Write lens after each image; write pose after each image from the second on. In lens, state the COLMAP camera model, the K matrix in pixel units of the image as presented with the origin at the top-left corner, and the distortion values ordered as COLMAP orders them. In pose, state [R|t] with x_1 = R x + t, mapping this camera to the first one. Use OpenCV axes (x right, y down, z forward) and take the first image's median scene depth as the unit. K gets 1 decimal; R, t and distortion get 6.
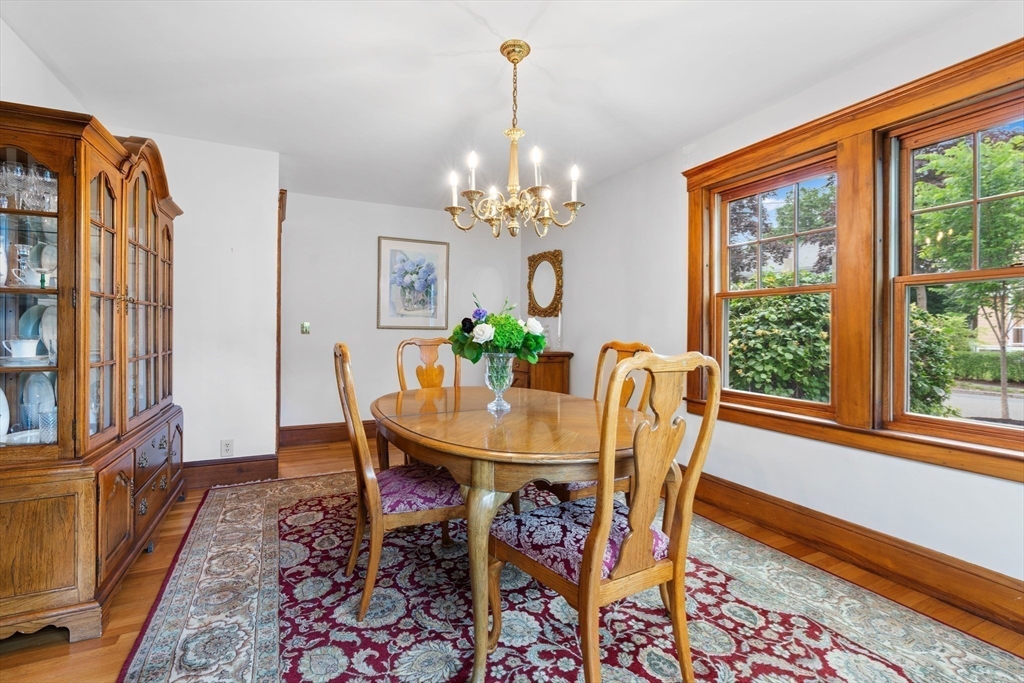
lens RADIAL K [[455.8, 0, 505.5], [0, 455.8, 335.8], [0, 0, 1]] dist [-0.001790, 0.000114]
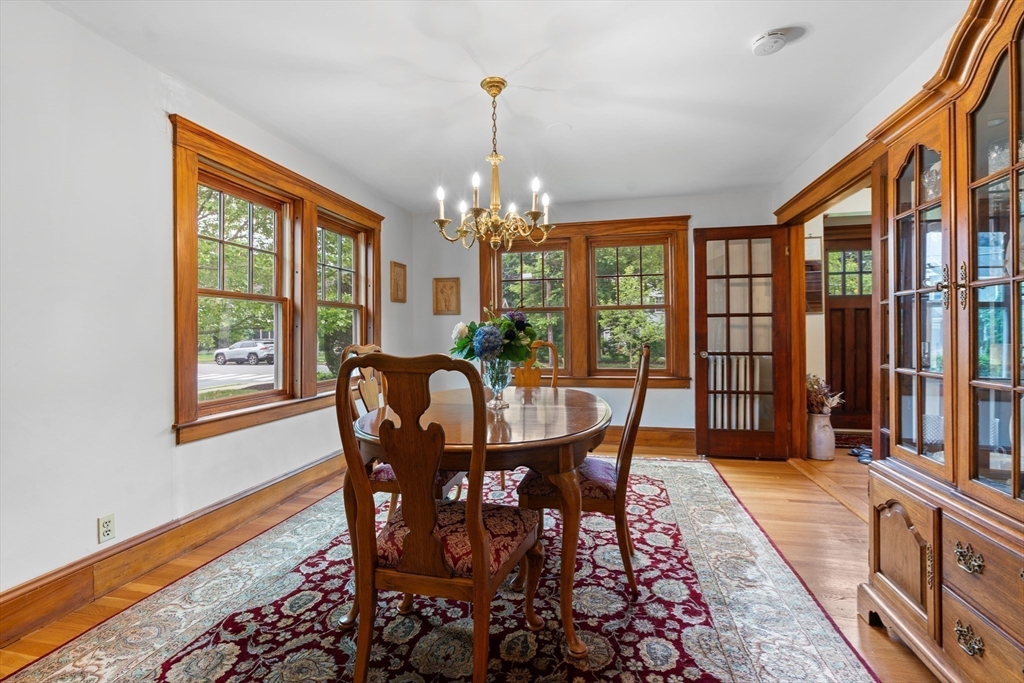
lens RADIAL K [[455.8, 0, 505.5], [0, 455.8, 335.8], [0, 0, 1]] dist [-0.001790, 0.000114]
pose [[-0.774648, -0.004402, 0.632377, -0.779881], [0.006888, 0.999858, 0.015398, -0.027175], [-0.632355, 0.016284, -0.774508, 2.015017]]
